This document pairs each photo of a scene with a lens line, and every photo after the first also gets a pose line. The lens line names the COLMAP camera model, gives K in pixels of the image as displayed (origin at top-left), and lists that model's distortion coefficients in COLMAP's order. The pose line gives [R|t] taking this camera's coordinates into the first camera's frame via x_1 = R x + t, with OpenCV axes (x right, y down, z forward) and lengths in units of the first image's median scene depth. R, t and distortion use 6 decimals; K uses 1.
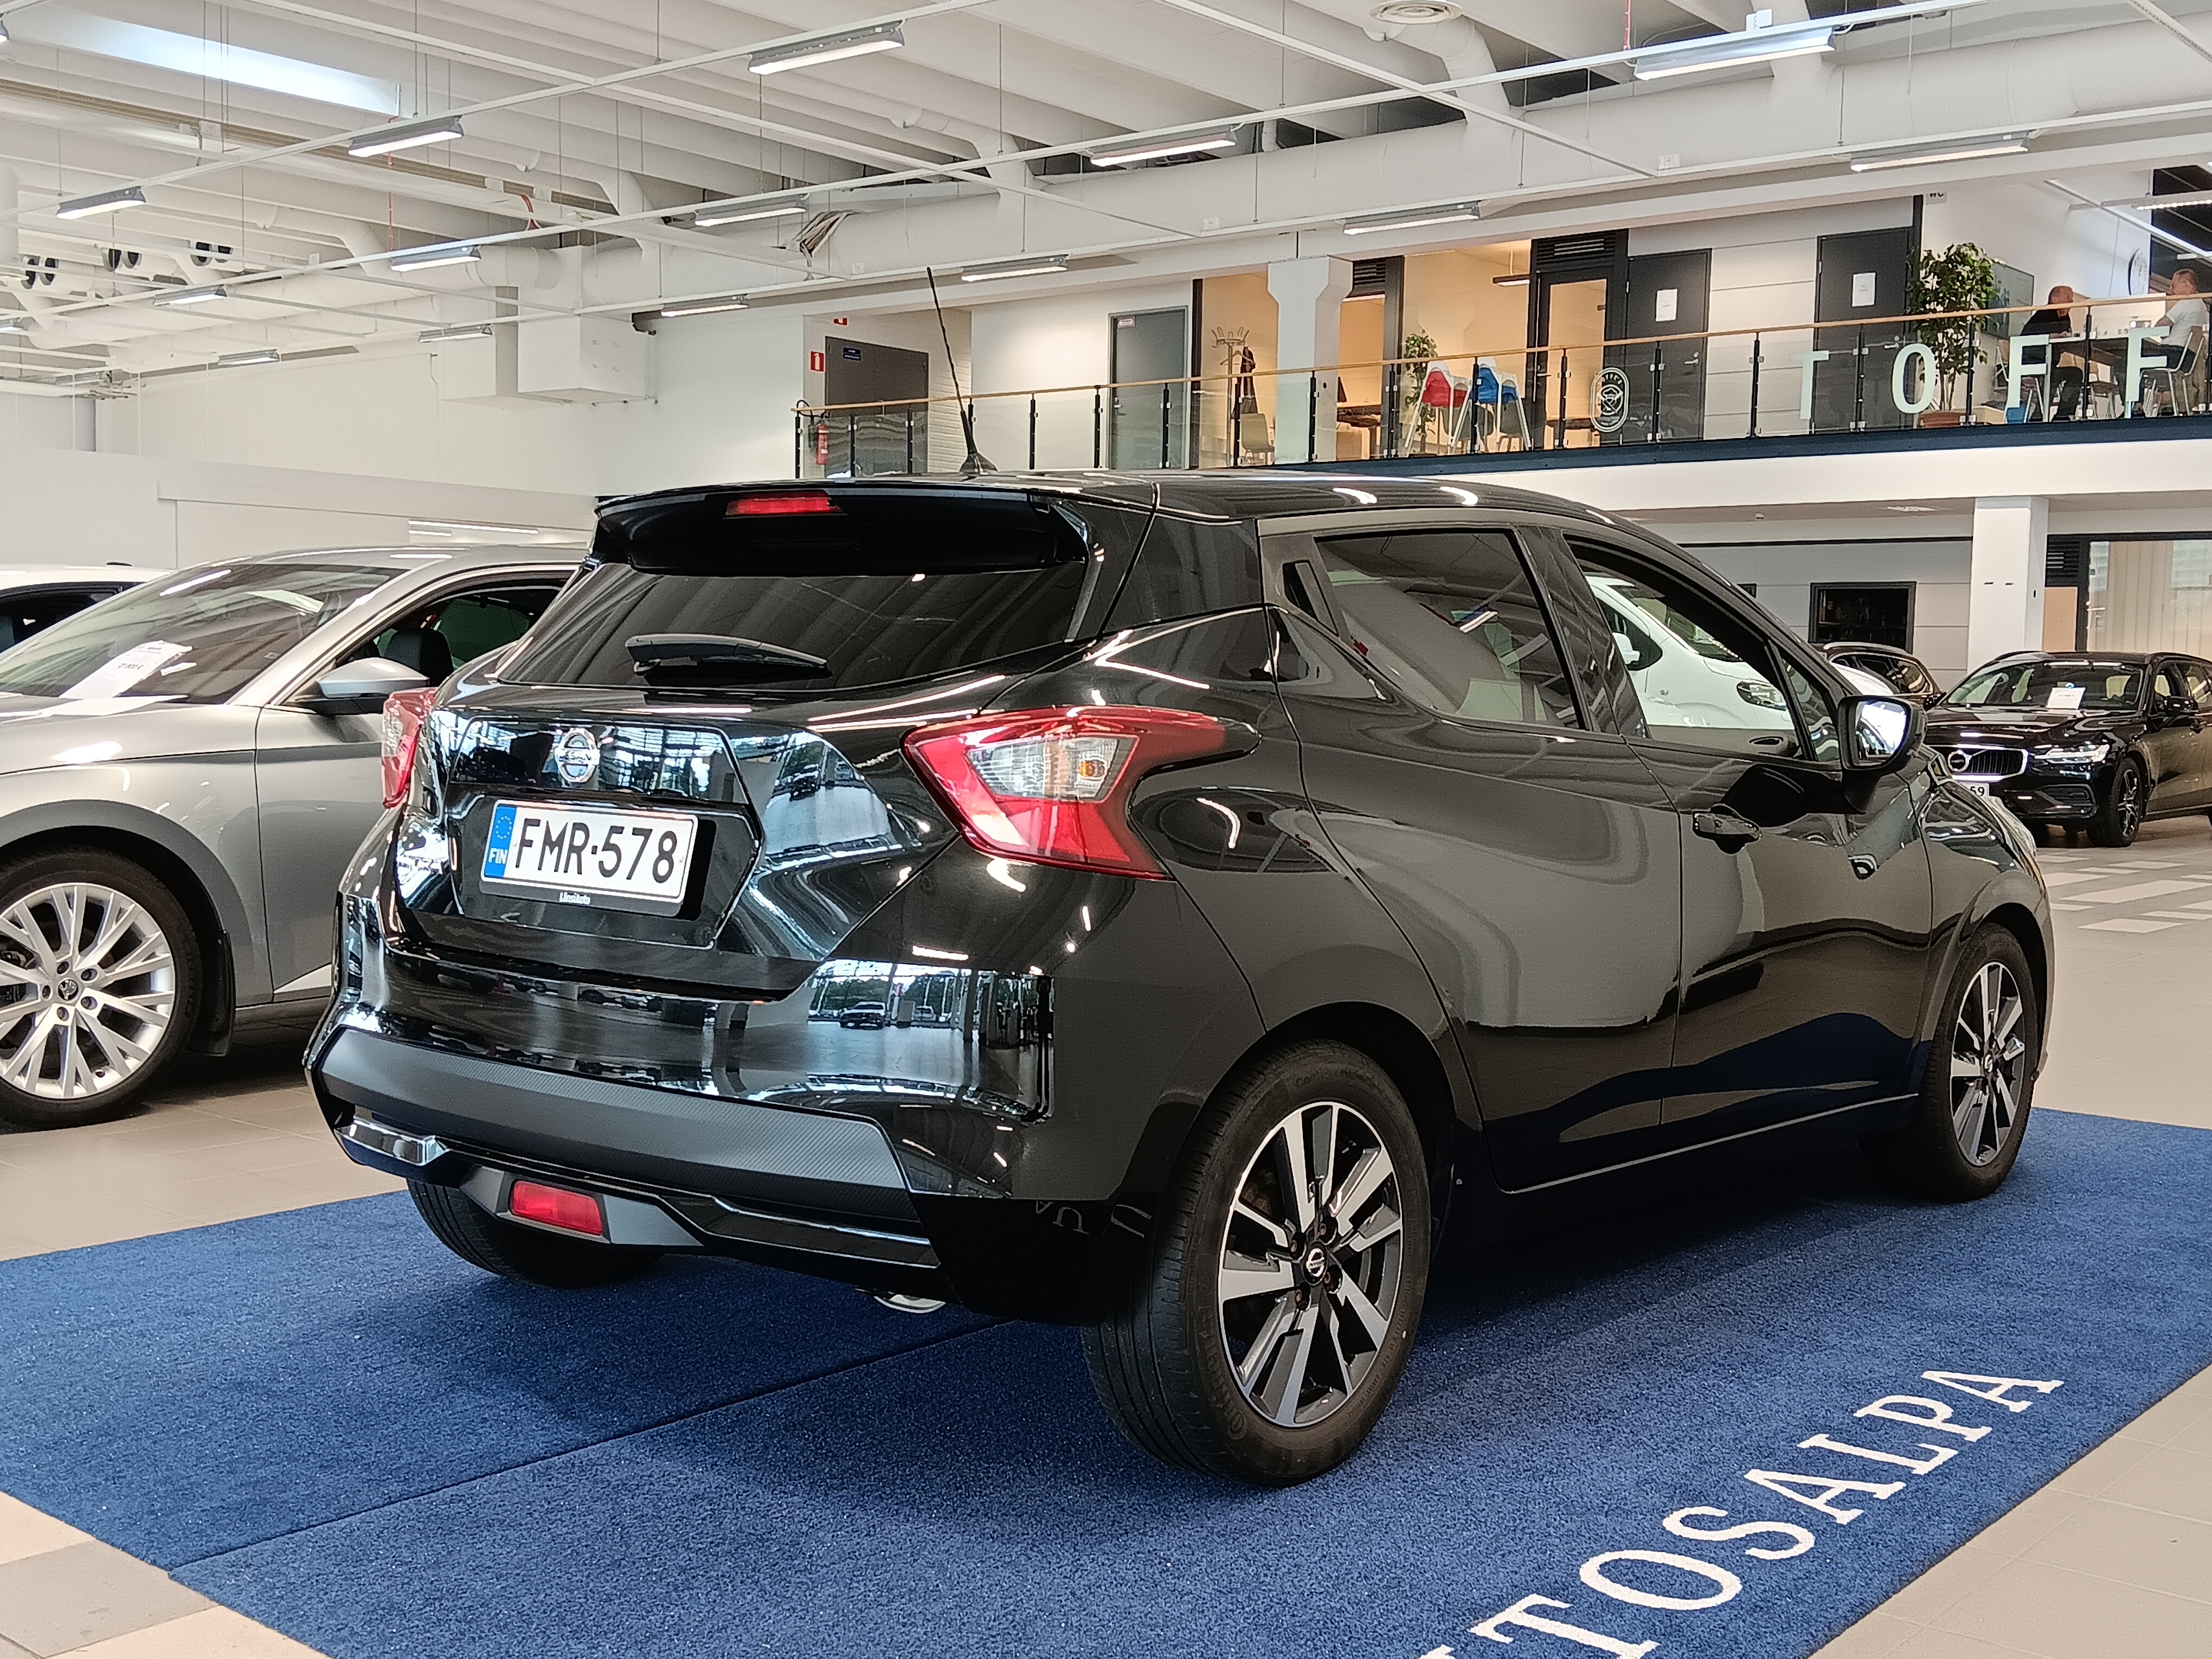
lens RADIAL K [[2417.7, 0, 1106.0], [0, 2417.7, 829.5], [0, 0, 1]] dist [0.023162, 0.004948]
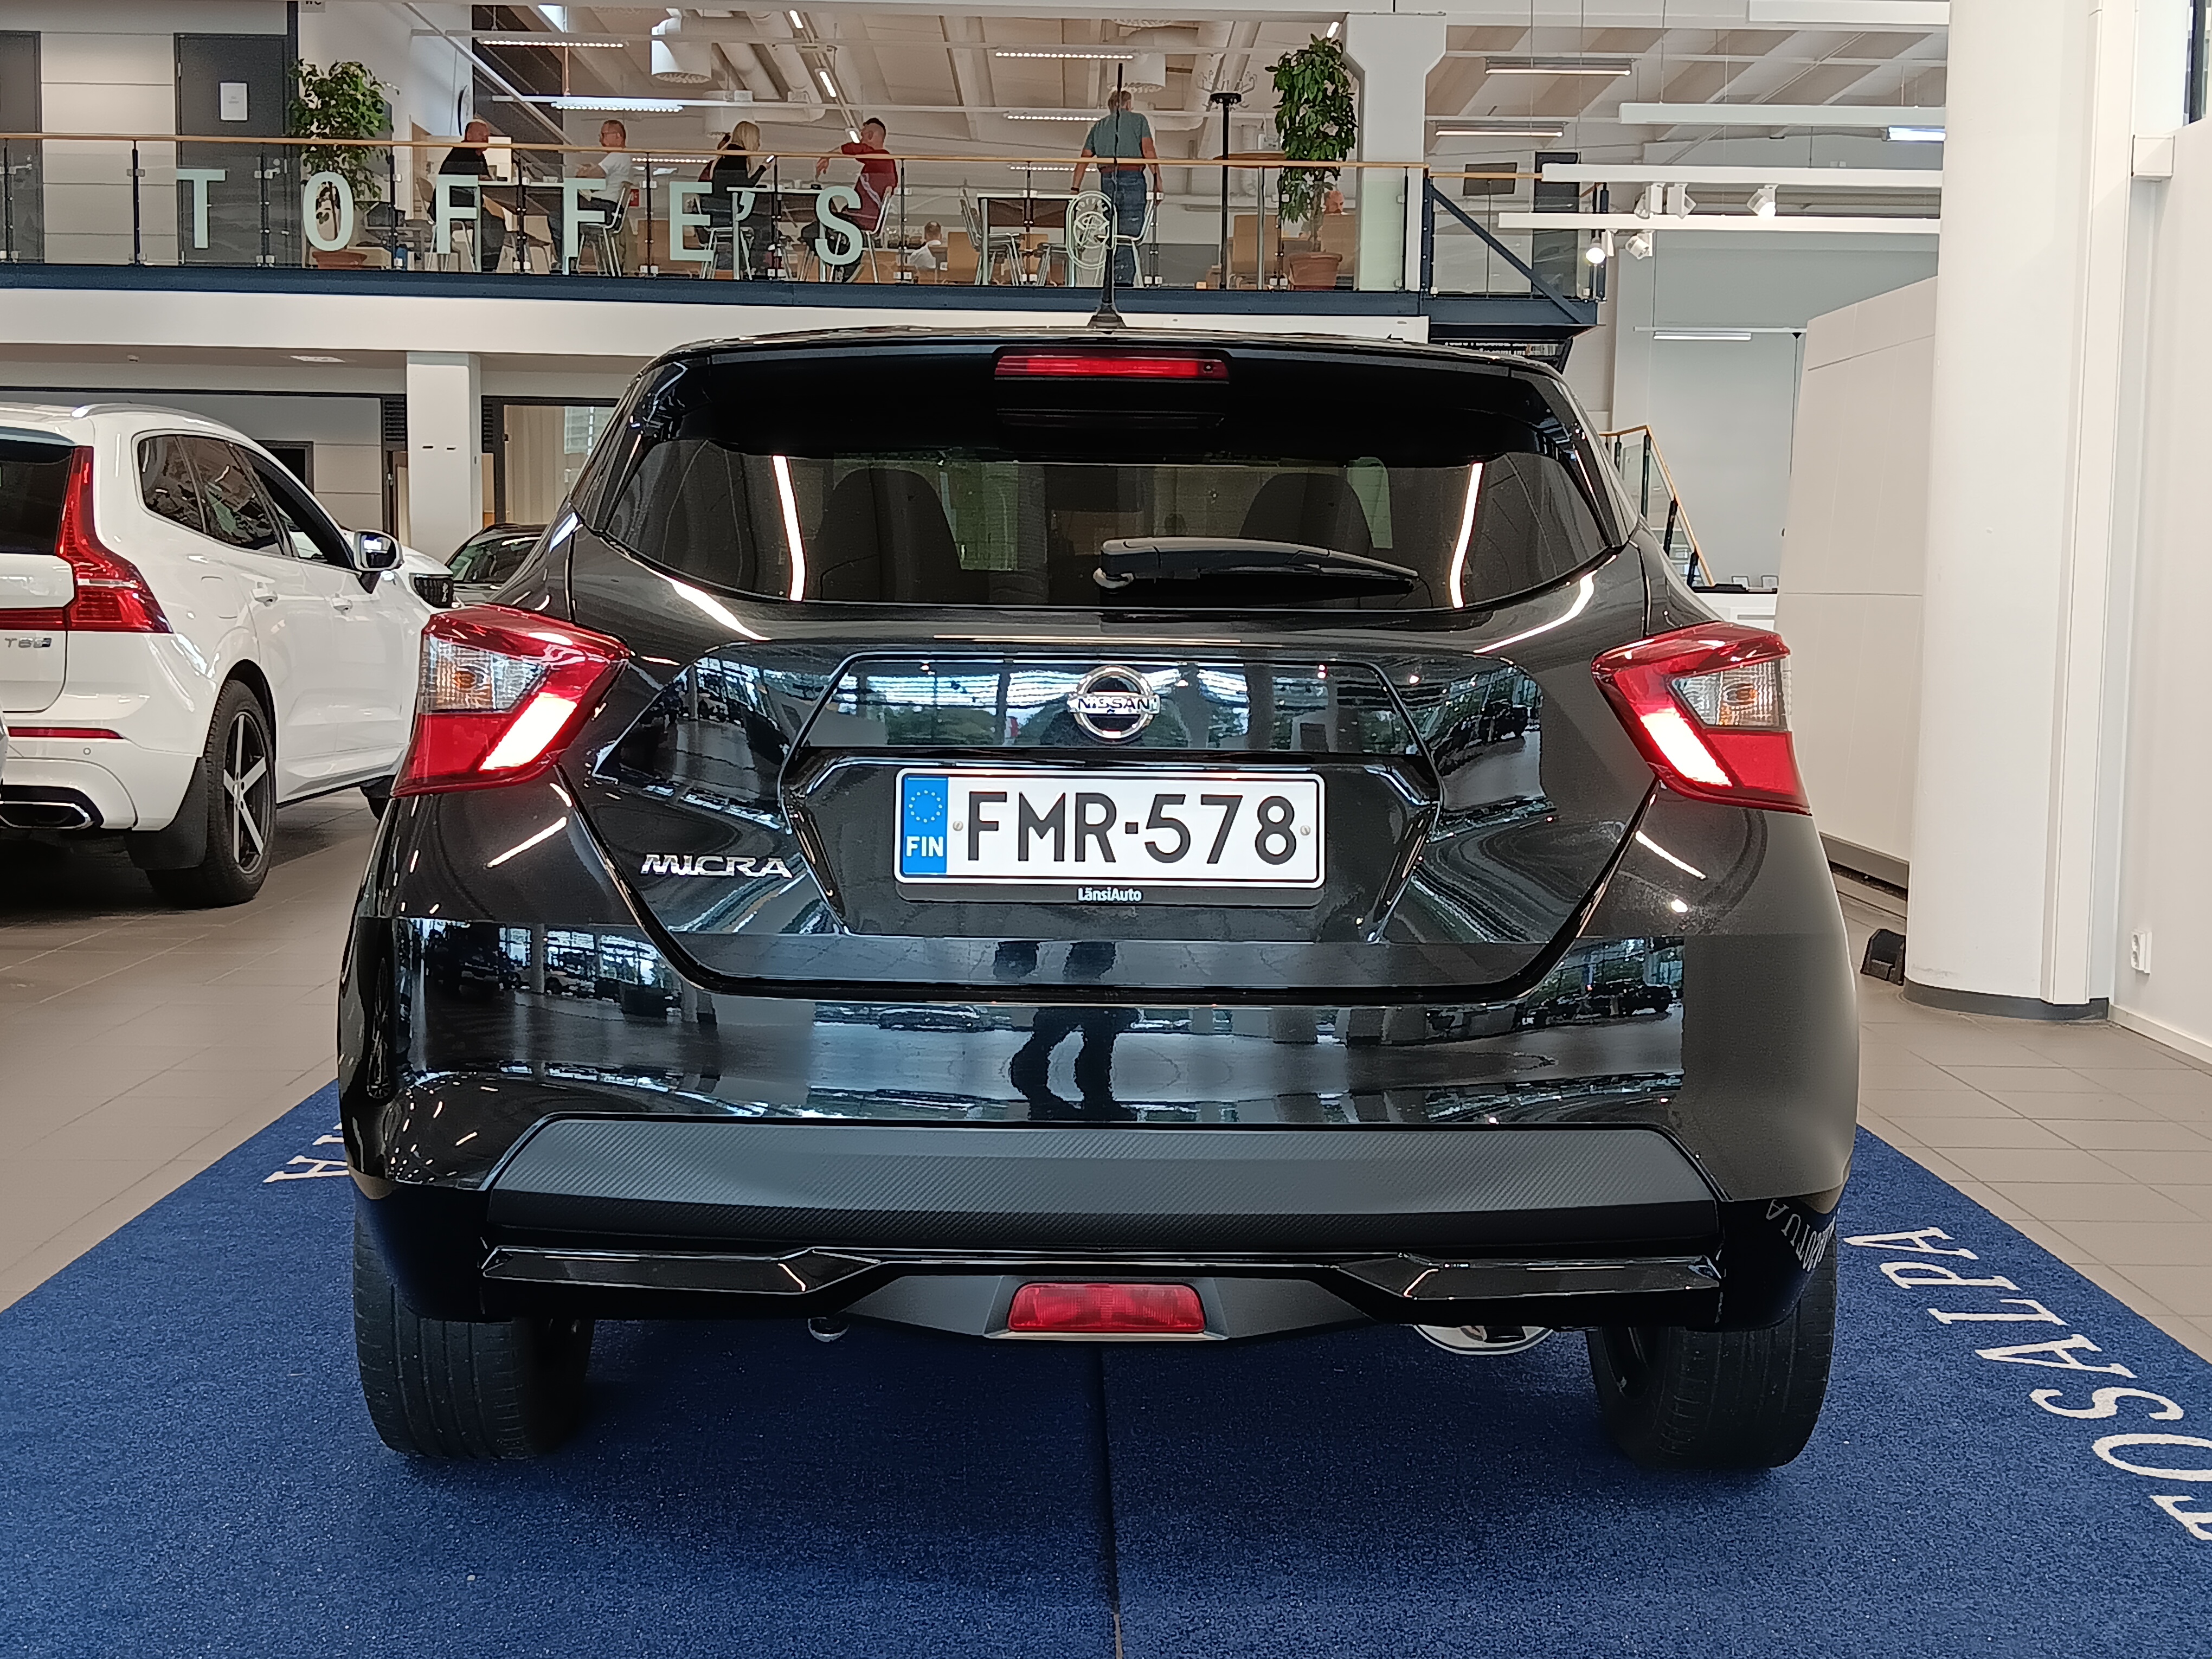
lens RADIAL K [[2720.0, 0, 1106.0], [0, 2720.0, 829.5], [0, 0, 1]] dist [0.033553, -0.026128]
pose [[0.759338, -0.068583, 0.647072, -0.729680], [0.041577, 0.997512, 0.056935, -0.037591], [-0.649367, -0.016329, 0.760300, 0.350546]]
